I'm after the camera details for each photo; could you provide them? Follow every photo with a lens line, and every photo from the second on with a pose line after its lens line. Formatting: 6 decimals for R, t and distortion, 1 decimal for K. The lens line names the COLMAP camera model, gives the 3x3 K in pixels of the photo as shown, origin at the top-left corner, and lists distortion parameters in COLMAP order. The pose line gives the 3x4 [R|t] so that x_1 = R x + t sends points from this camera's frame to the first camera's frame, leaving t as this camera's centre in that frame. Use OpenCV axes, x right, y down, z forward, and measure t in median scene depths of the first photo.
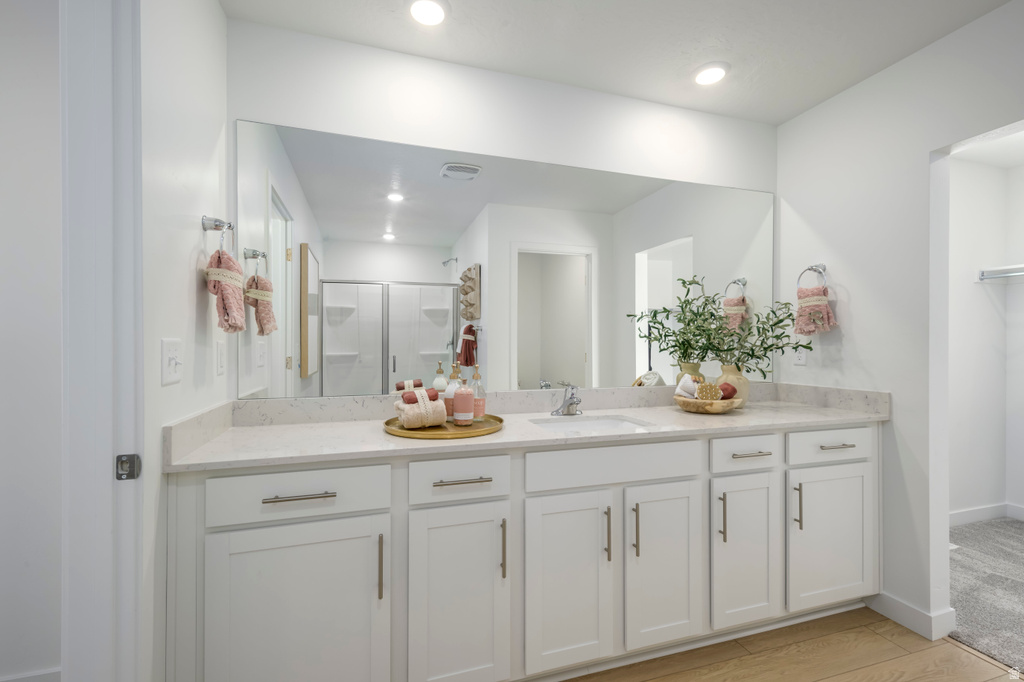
lens RADIAL K [[448.0, 0, 512.7], [0, 448.0, 339.9], [0, 0, 1]] dist [0.016491, -0.000483]
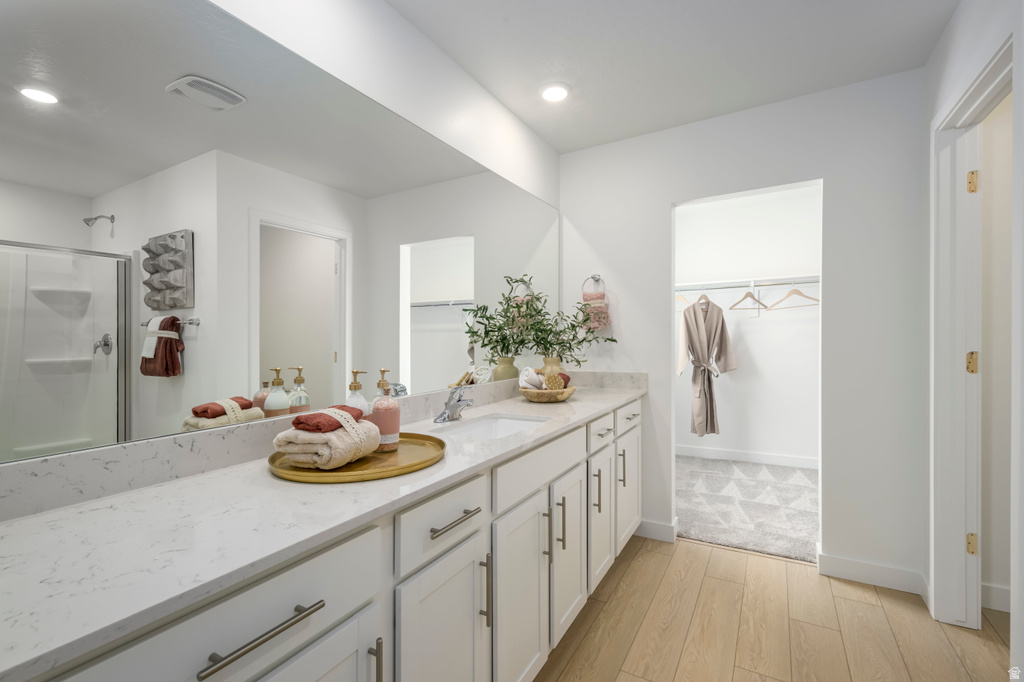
lens RADIAL K [[448.0, 0, 536.4], [0, 448.0, 339.3], [0, 0, 1]] dist [0.016491, -0.000483]
pose [[0.744244, -0.011441, 0.667810, -0.273071], [0.008326, 0.999935, 0.007852, 0.001863], [-0.667856, -0.000284, 0.744290, 0.185604]]
